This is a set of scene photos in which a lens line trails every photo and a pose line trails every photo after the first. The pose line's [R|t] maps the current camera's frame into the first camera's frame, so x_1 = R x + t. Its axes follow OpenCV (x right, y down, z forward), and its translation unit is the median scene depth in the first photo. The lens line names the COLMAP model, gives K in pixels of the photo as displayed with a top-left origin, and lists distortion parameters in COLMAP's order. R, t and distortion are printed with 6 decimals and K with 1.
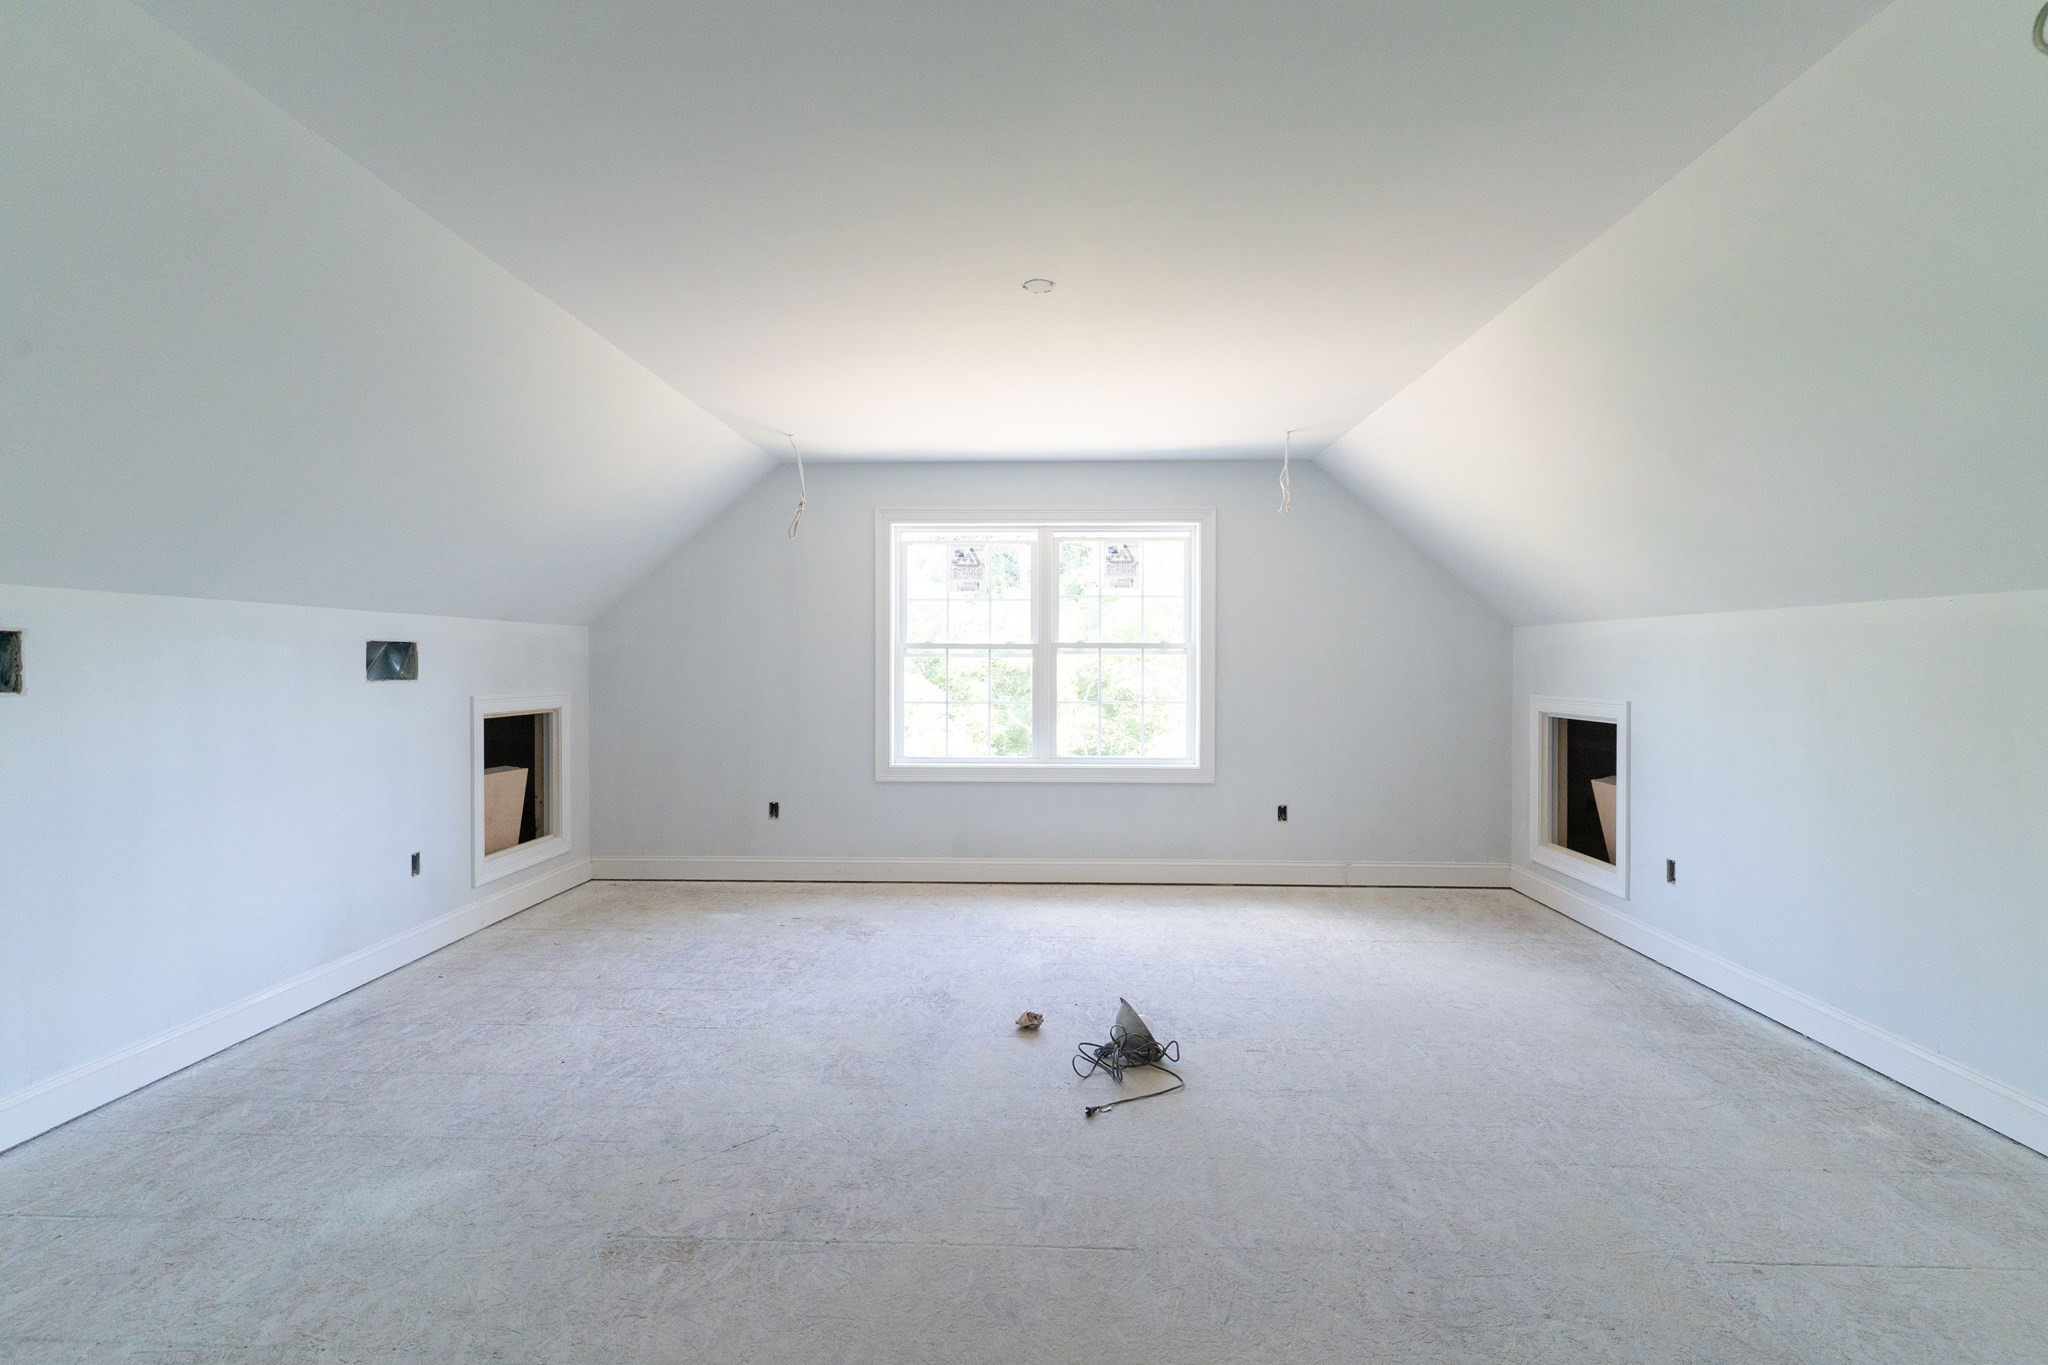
lens RADIAL K [[982.9, 0, 1015.4], [0, 982.9, 677.4], [0, 0, 1]] dist [0.002119, 0.000498]
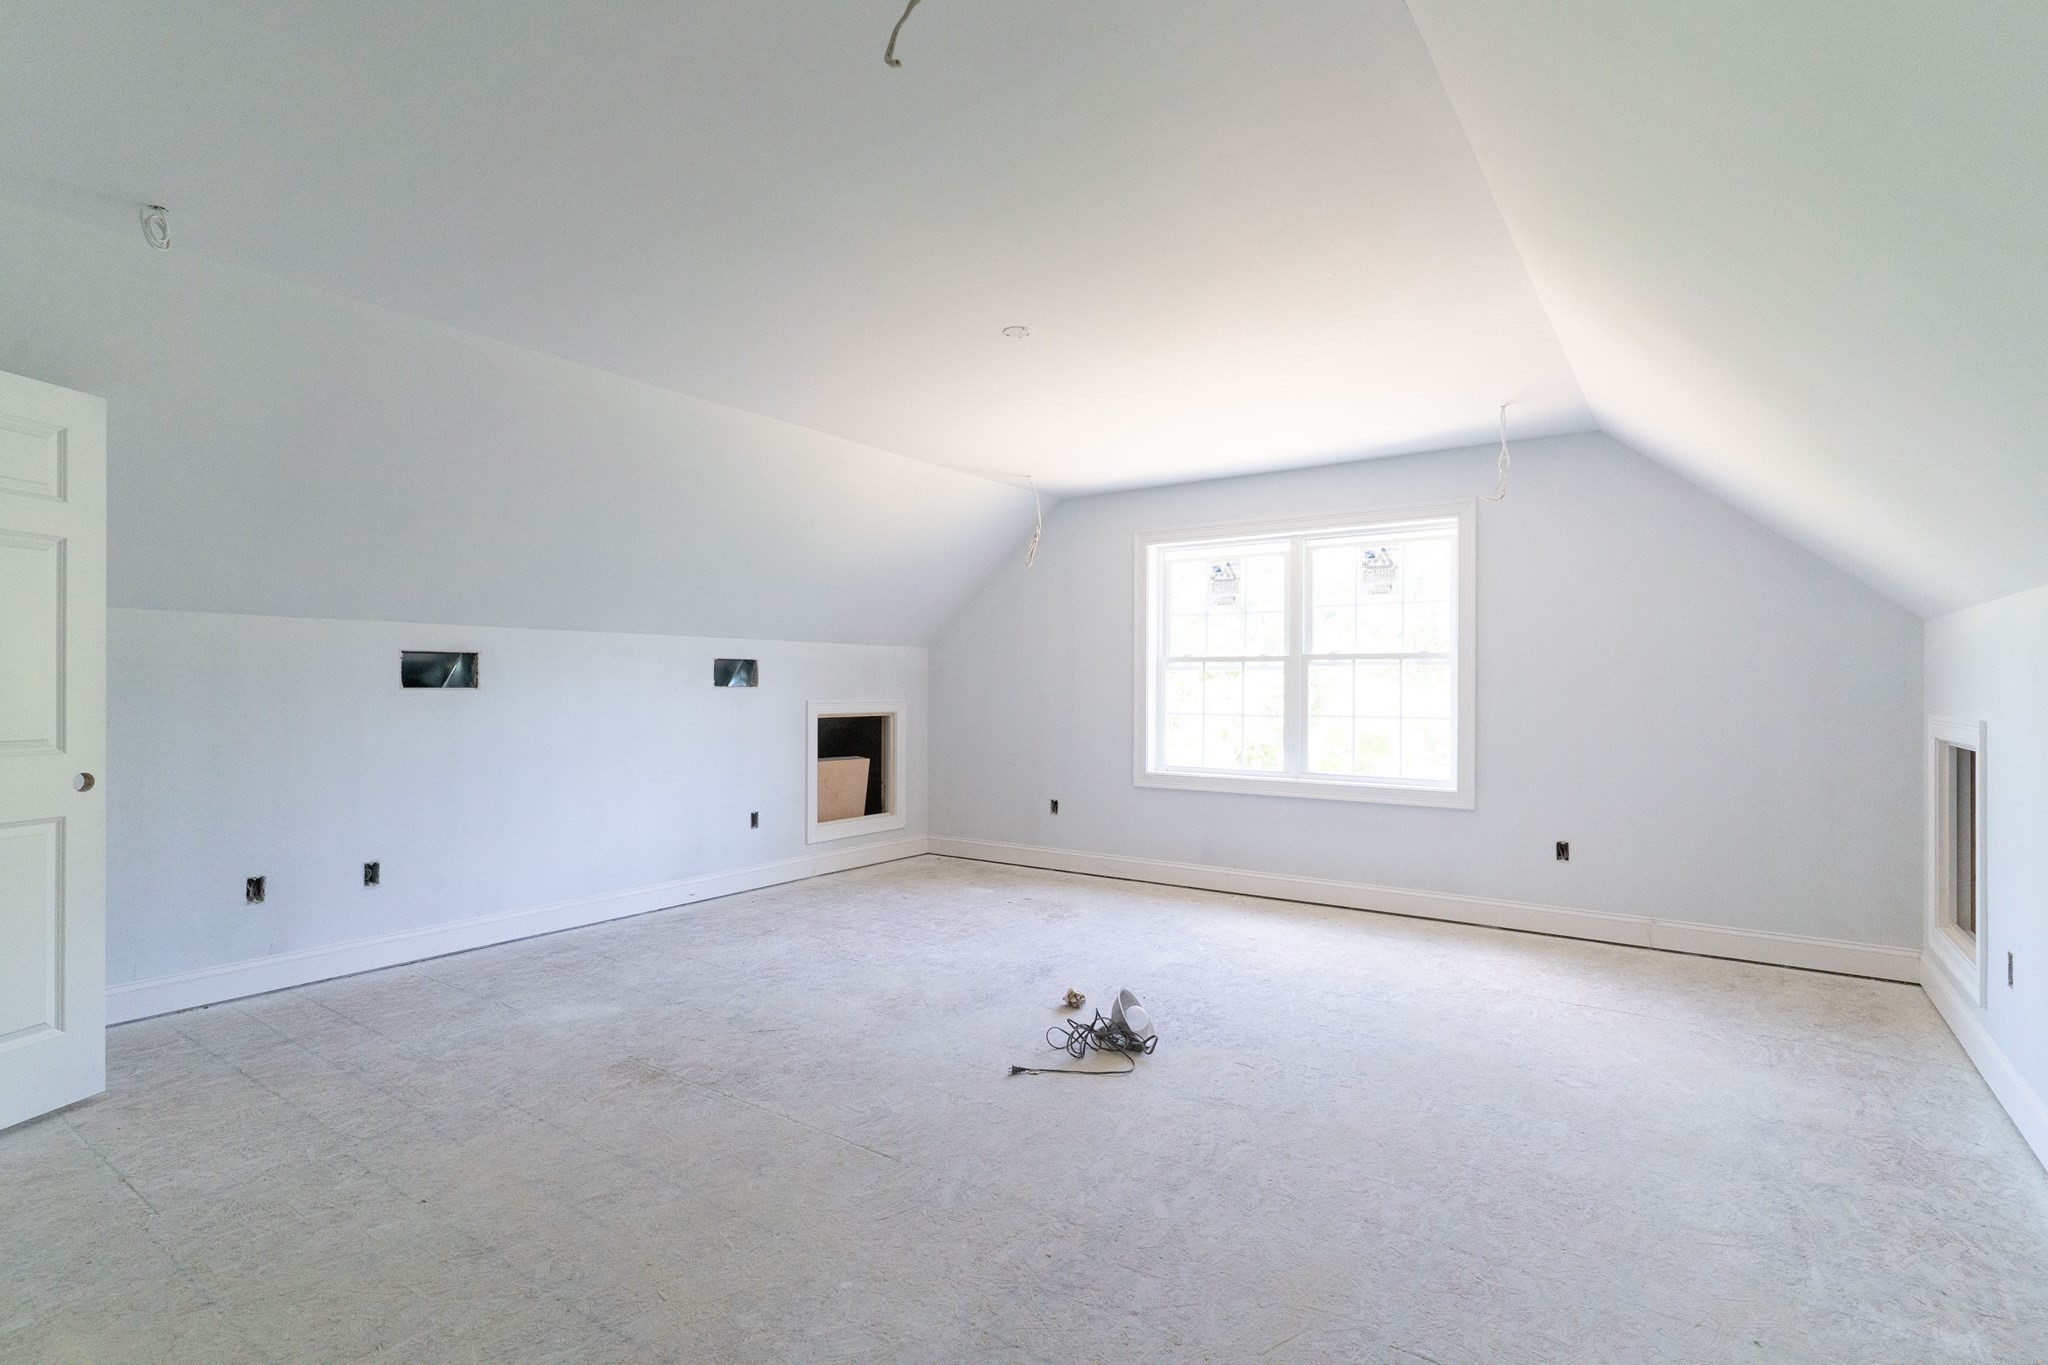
lens RADIAL K [[976.5, 0, 1016.7], [0, 976.5, 687.3], [0, 0, 1]] dist [0.003045, -0.000035]
pose [[0.837497, 0.001591, -0.546440, 0.388988], [-0.009649, 0.999883, -0.011877, 0.013583], [0.546357, 0.015220, 0.837414, 0.042079]]
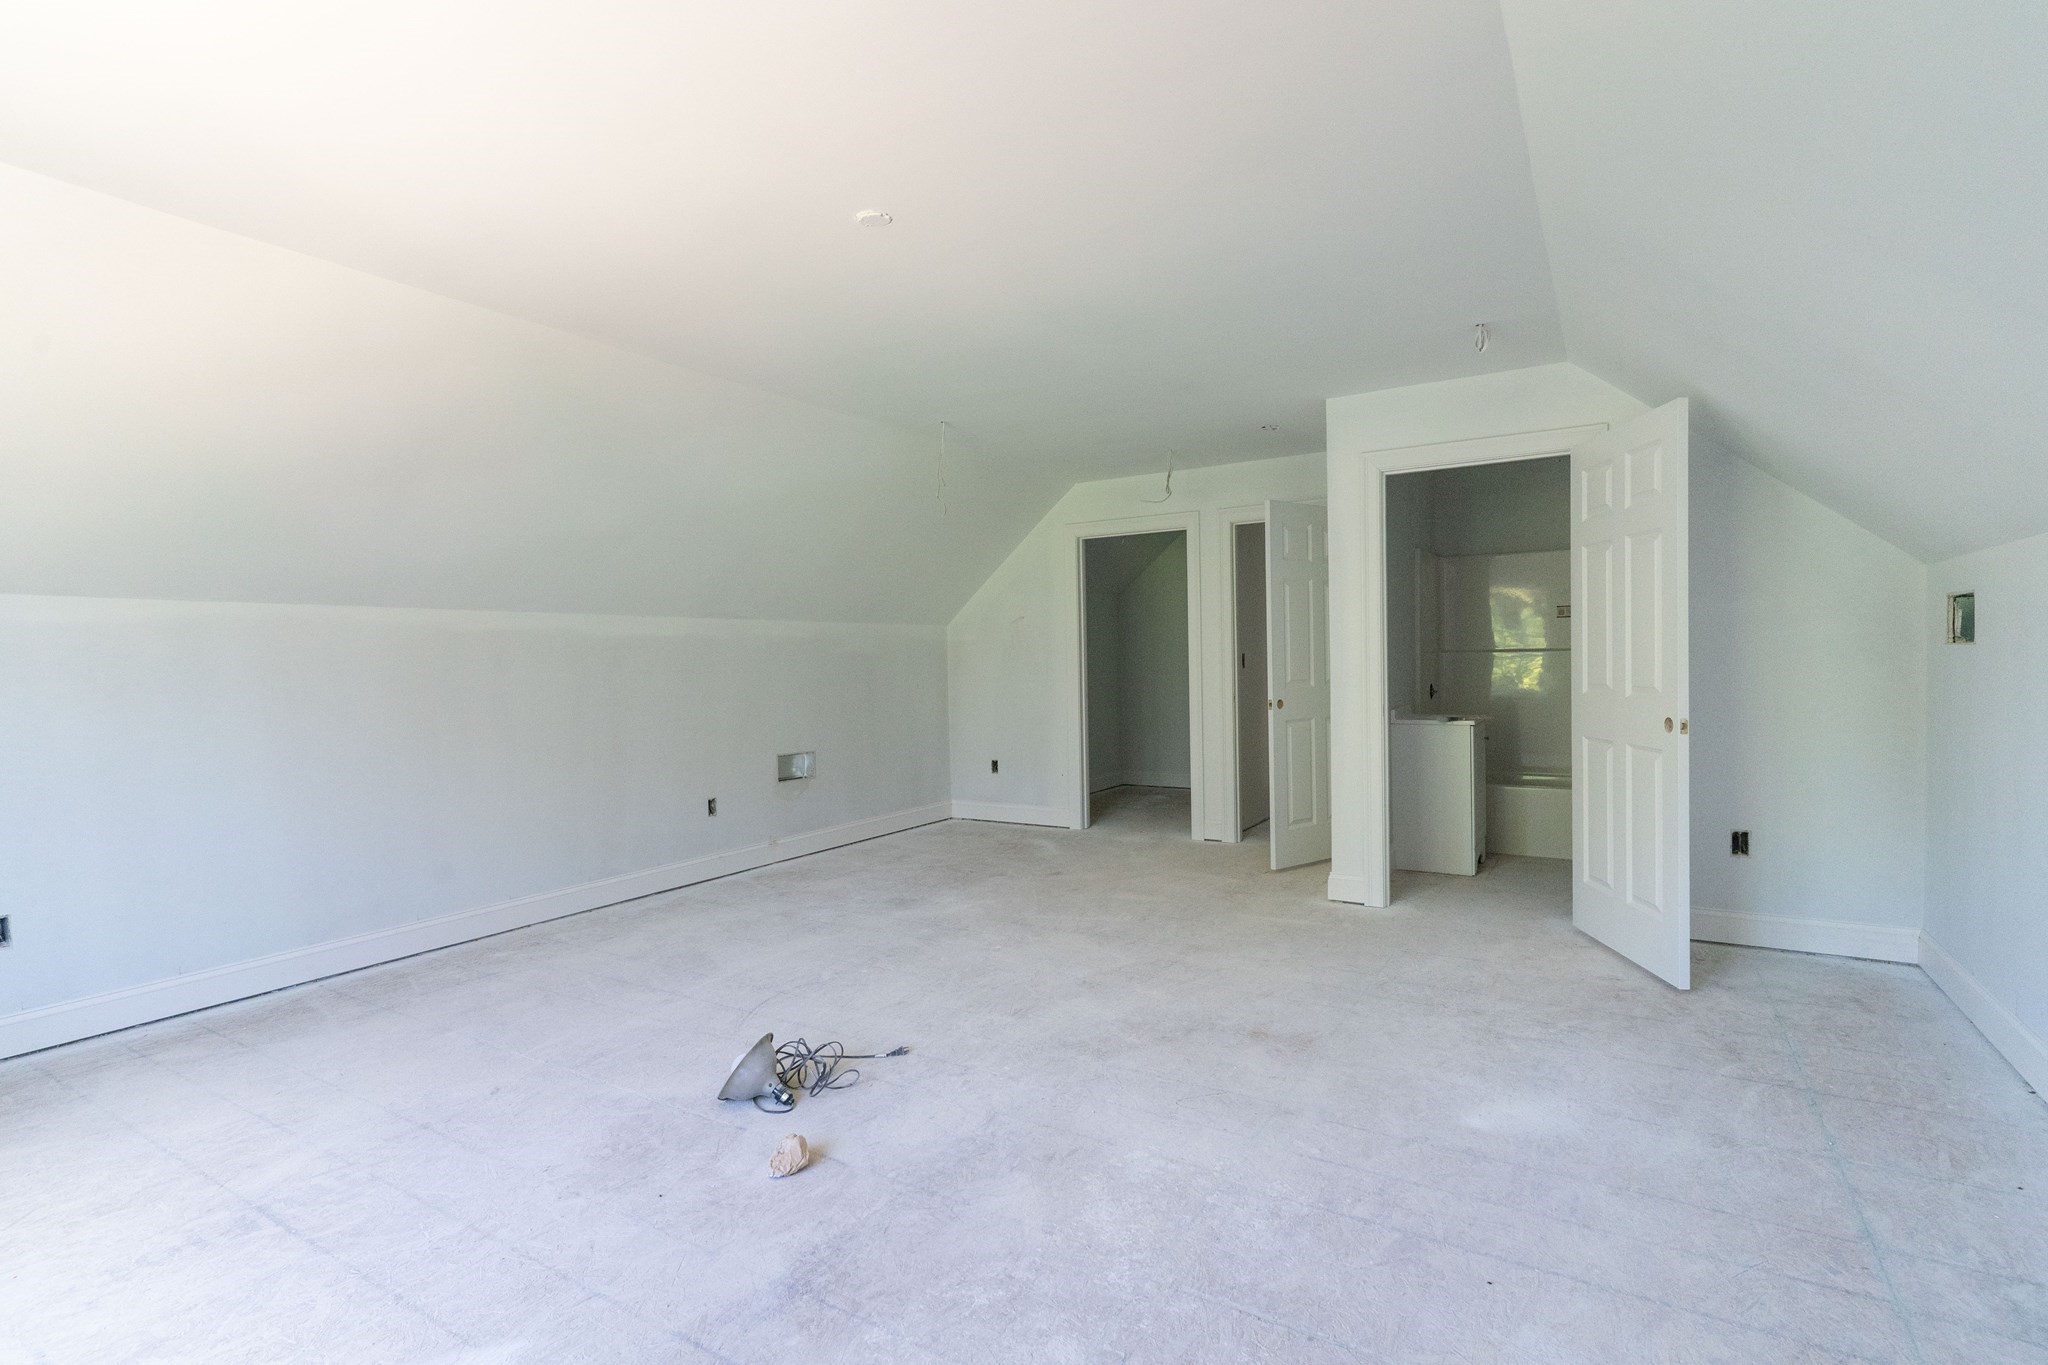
lens RADIAL K [[976.5, 0, 1016.7], [0, 976.5, 687.3], [0, 0, 1]] dist [0.003045, -0.000035]
pose [[-0.869957, 0.002981, 0.493118, -0.327159], [0.027917, 0.998676, 0.043214, -0.002019], [-0.492336, 0.051360, -0.868888, 1.063633]]
